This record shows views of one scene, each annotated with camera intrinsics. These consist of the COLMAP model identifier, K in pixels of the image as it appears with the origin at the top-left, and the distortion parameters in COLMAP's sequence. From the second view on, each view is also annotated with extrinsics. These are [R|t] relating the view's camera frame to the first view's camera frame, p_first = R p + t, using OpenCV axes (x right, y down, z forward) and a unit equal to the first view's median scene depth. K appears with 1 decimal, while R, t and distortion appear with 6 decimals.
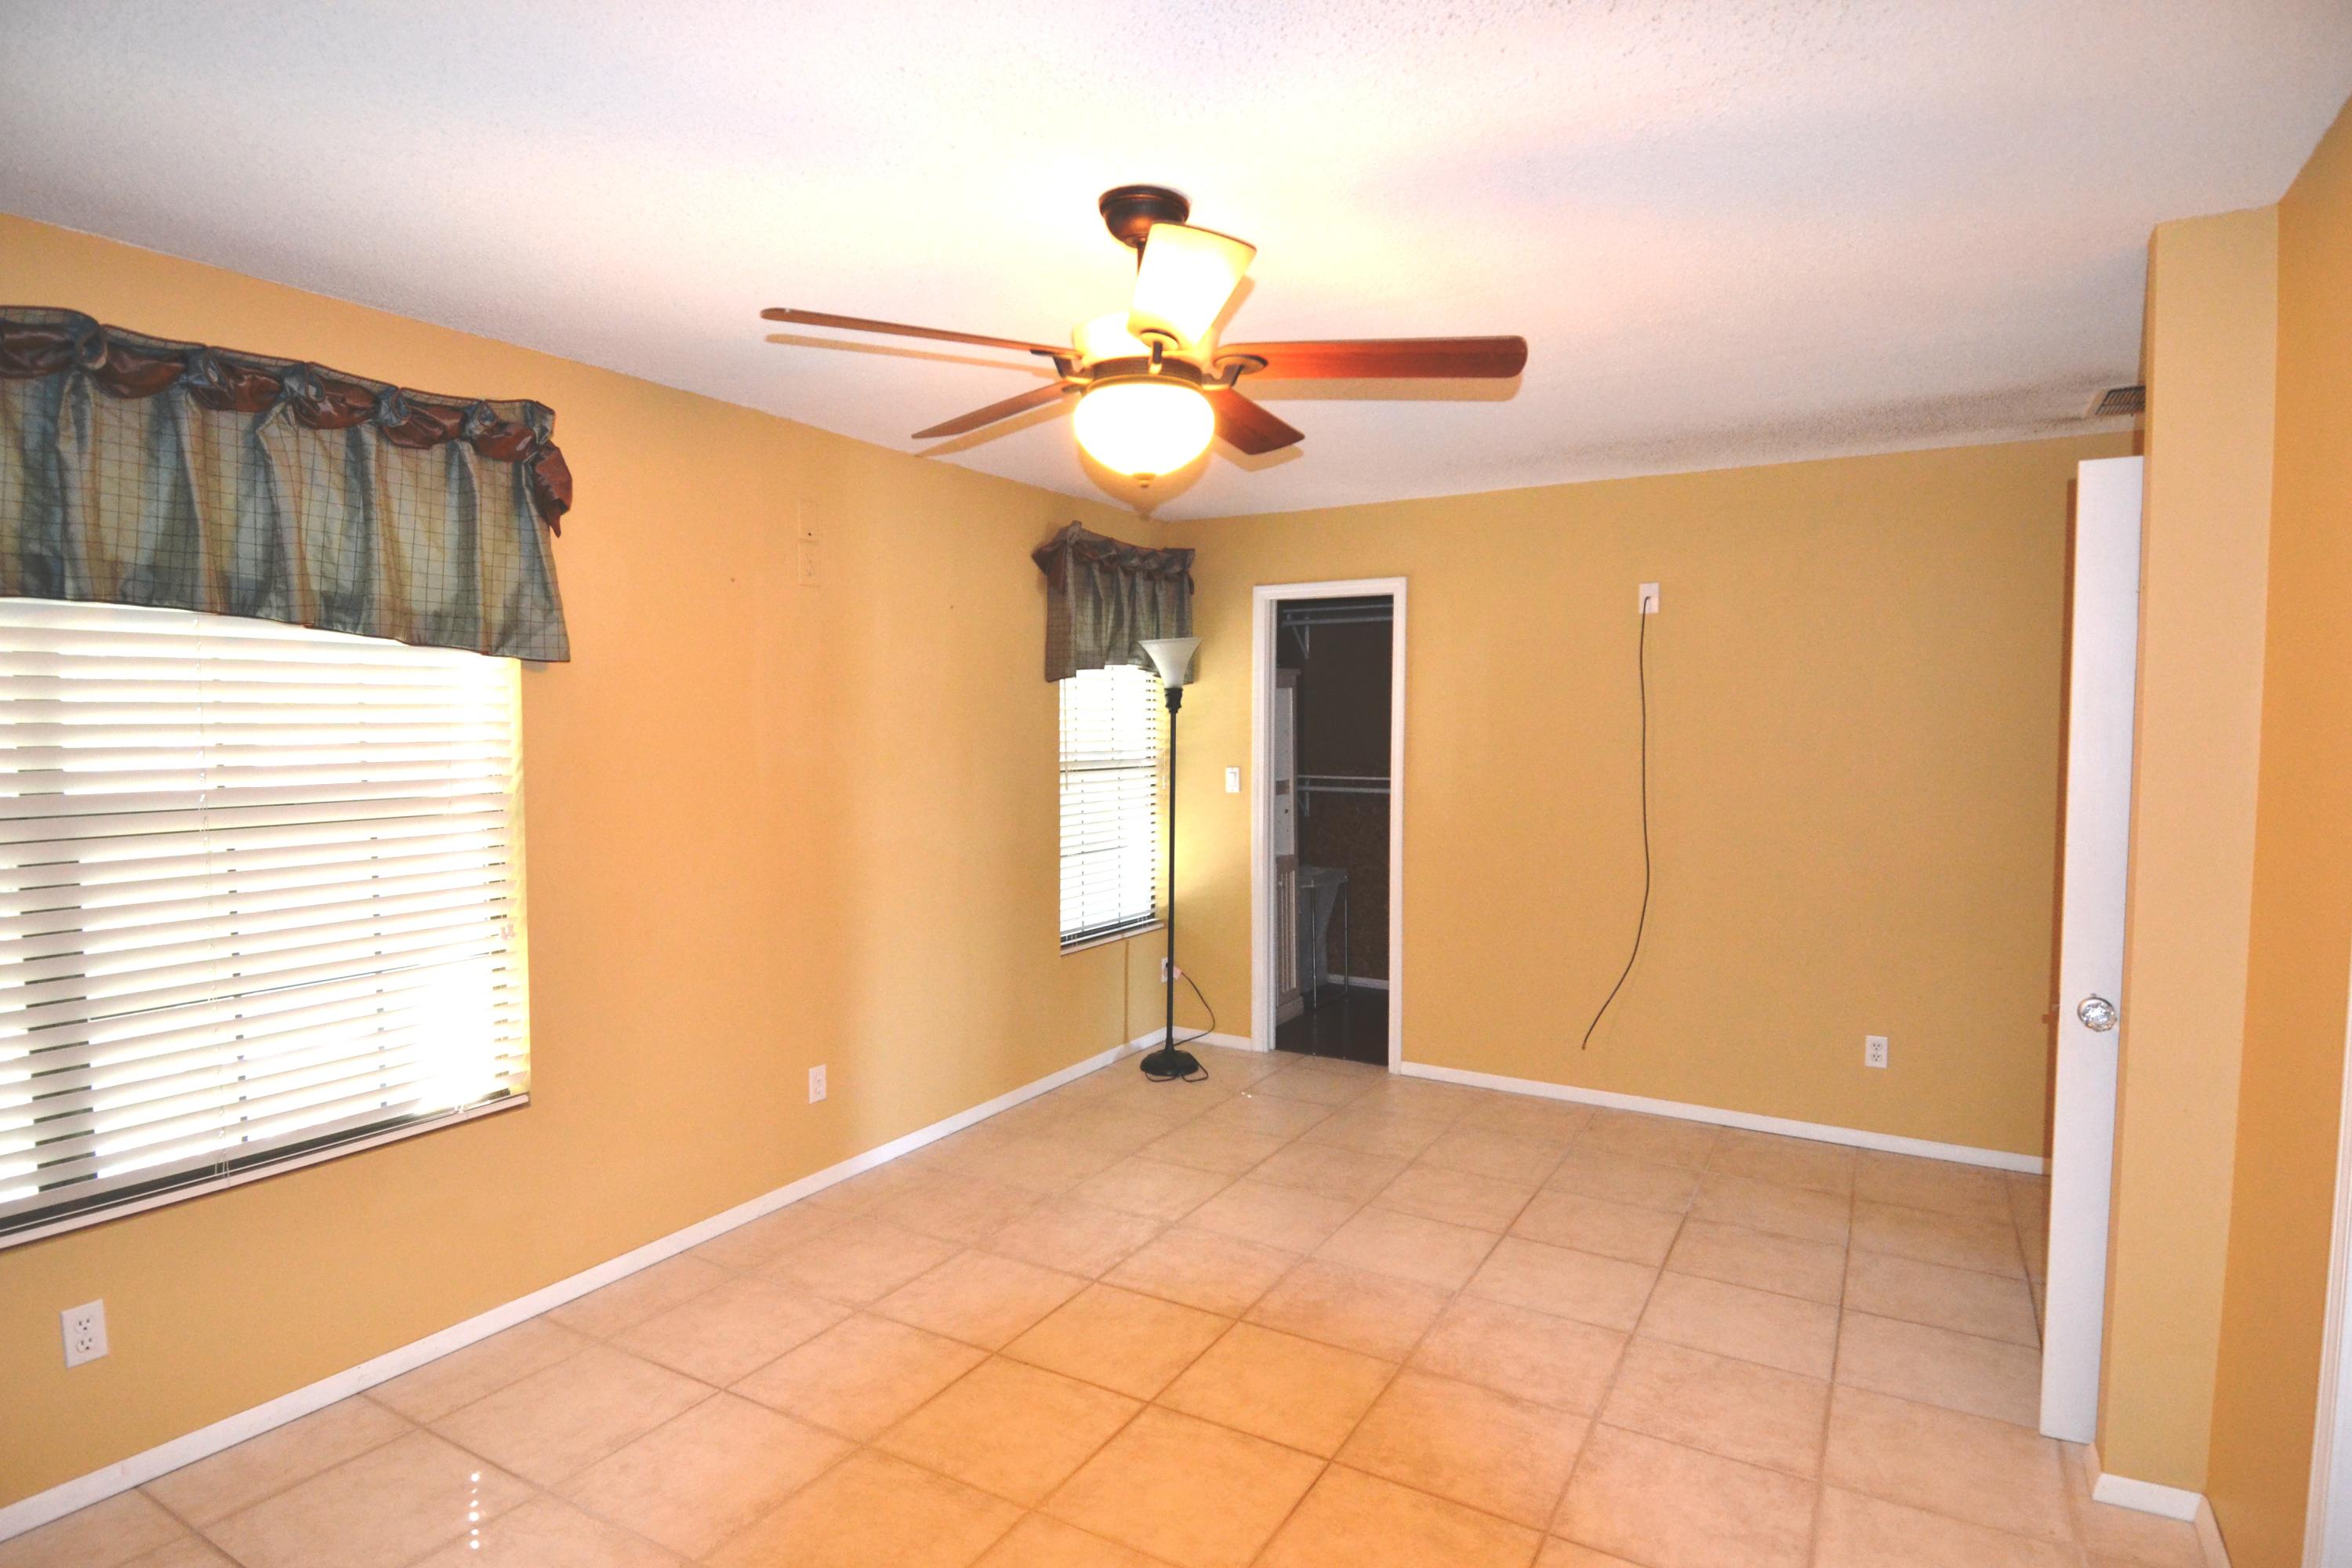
lens RADIAL K [[1240.1, 0, 1168.6], [0, 1240.1, 792.4], [0, 0, 1]] dist [0.053734, -0.056690]
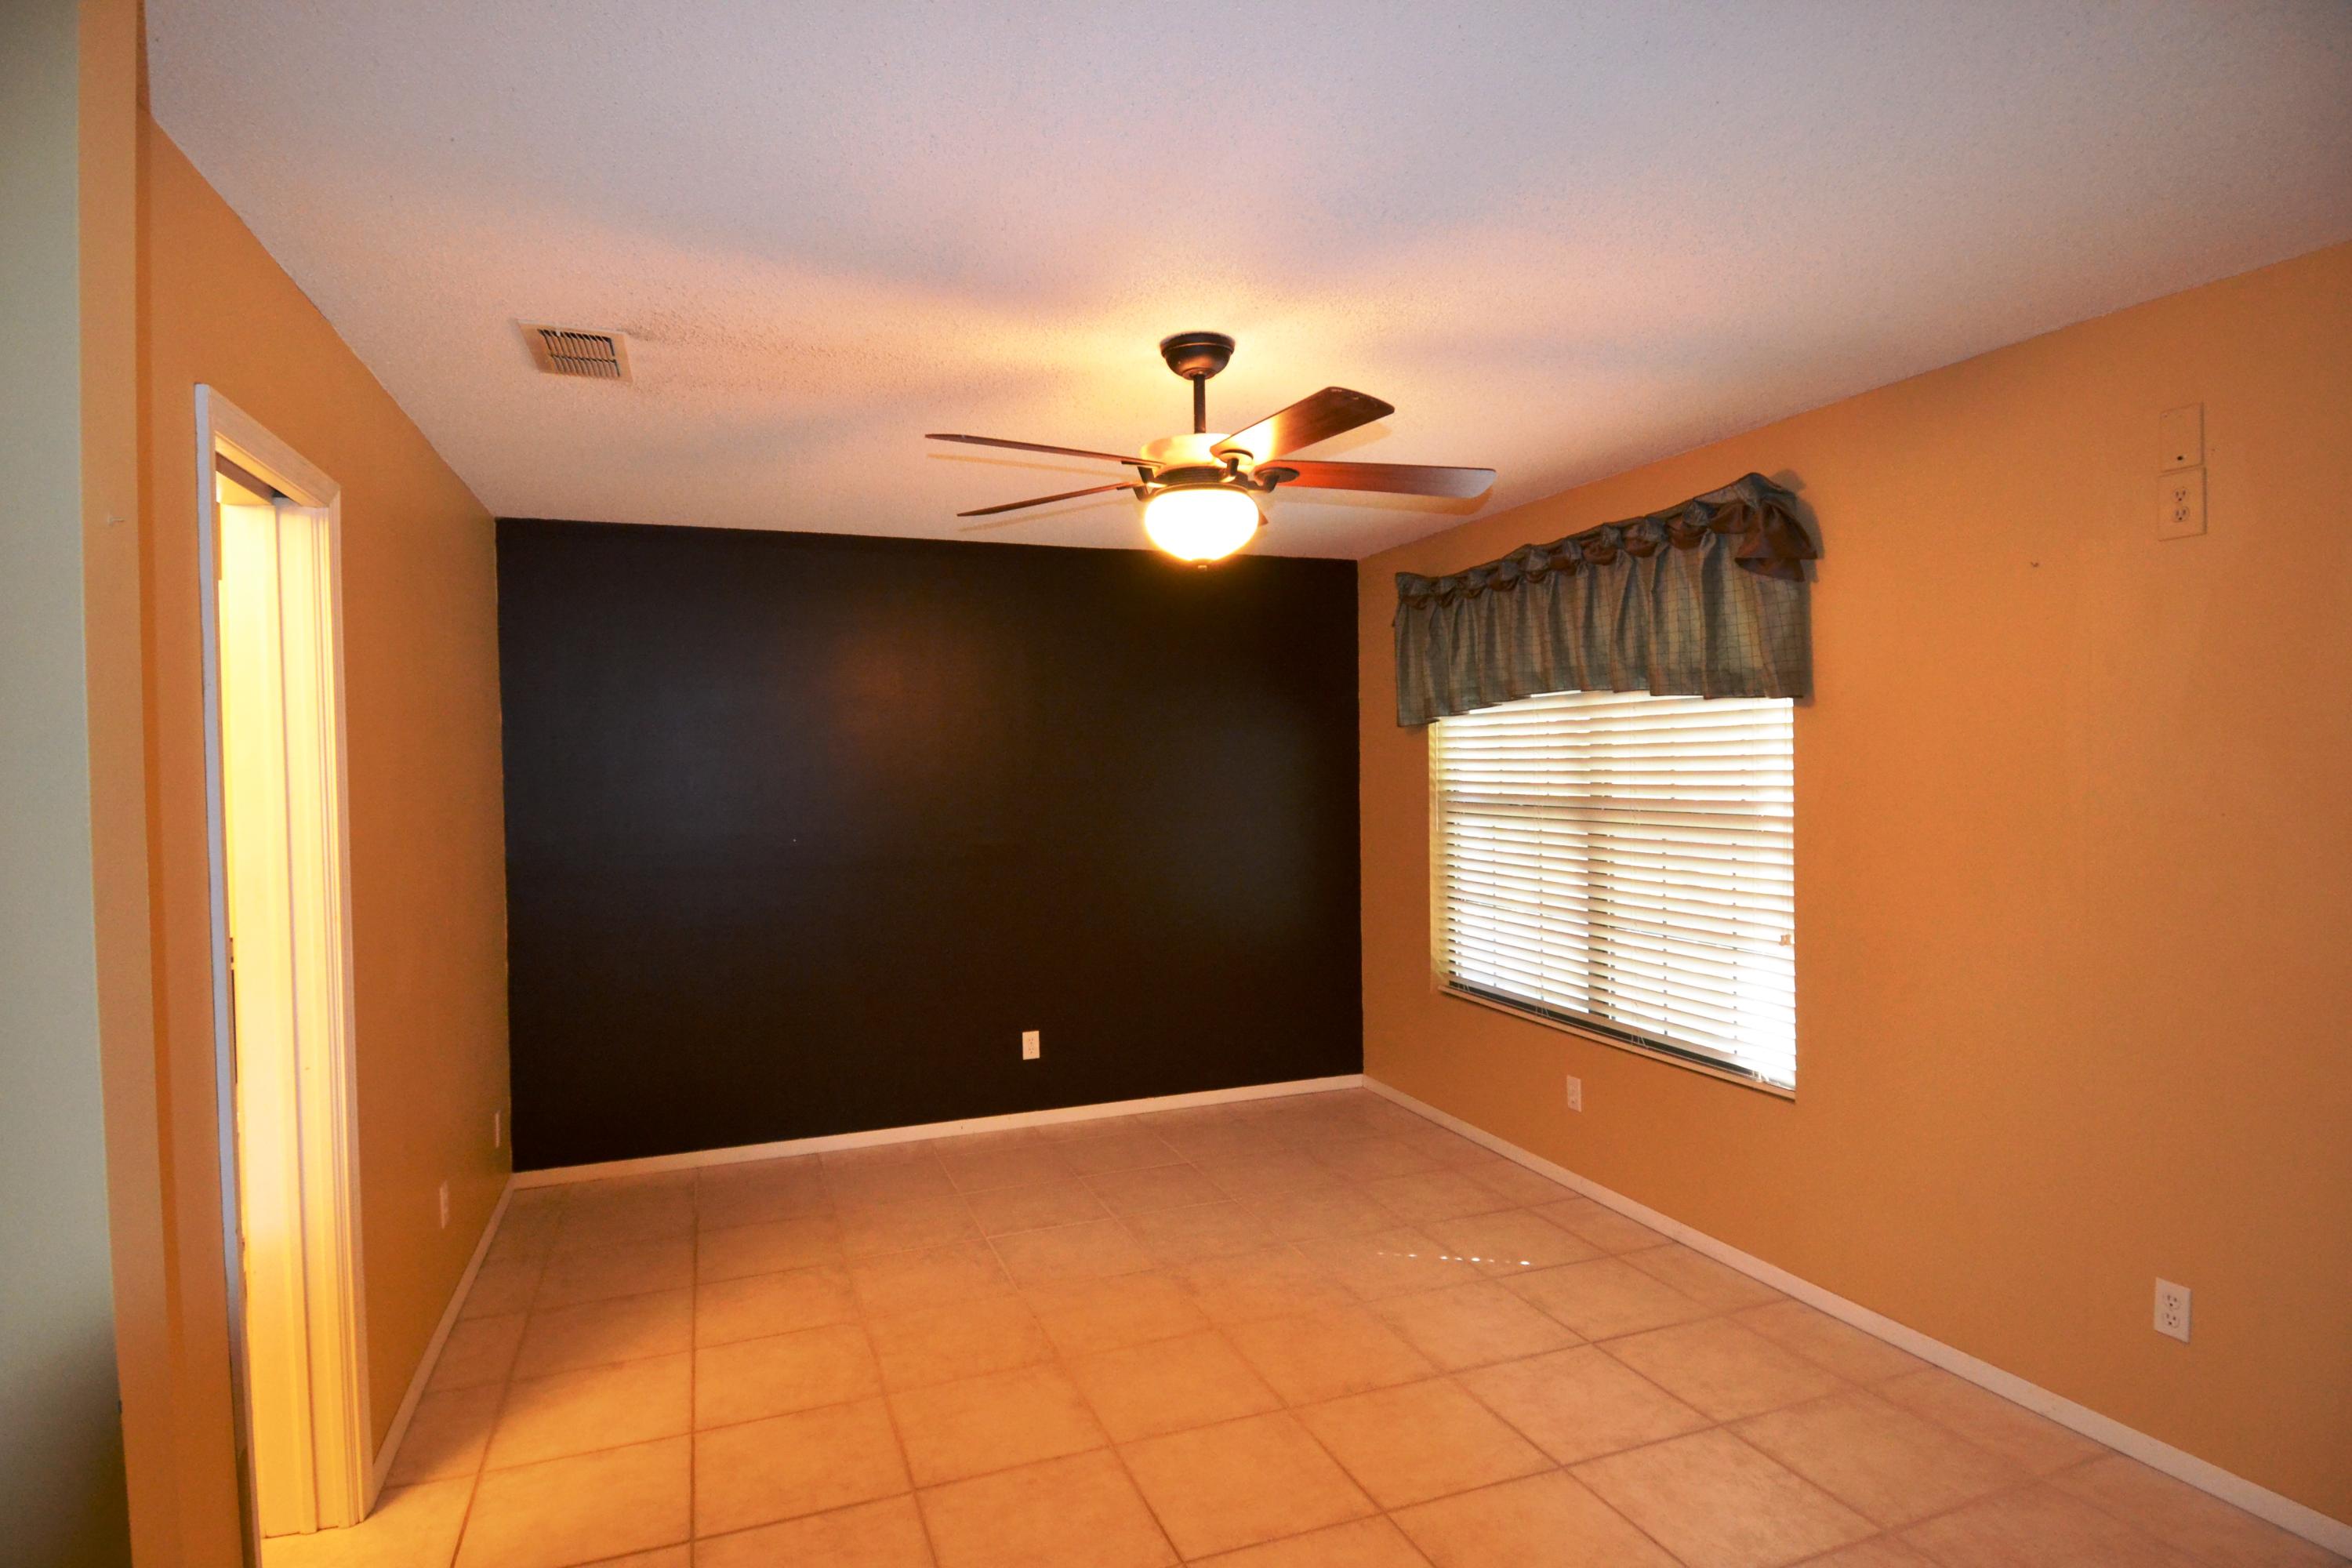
lens RADIAL K [[1240.1, 0, 1168.6], [0, 1240.1, 792.4], [0, 0, 1]] dist [0.053734, -0.056690]
pose [[-0.631612, 0.027779, -0.774787, 0.777119], [-0.028876, 0.997822, 0.059315, -0.081181], [0.774747, 0.059837, -0.629434, 1.430502]]
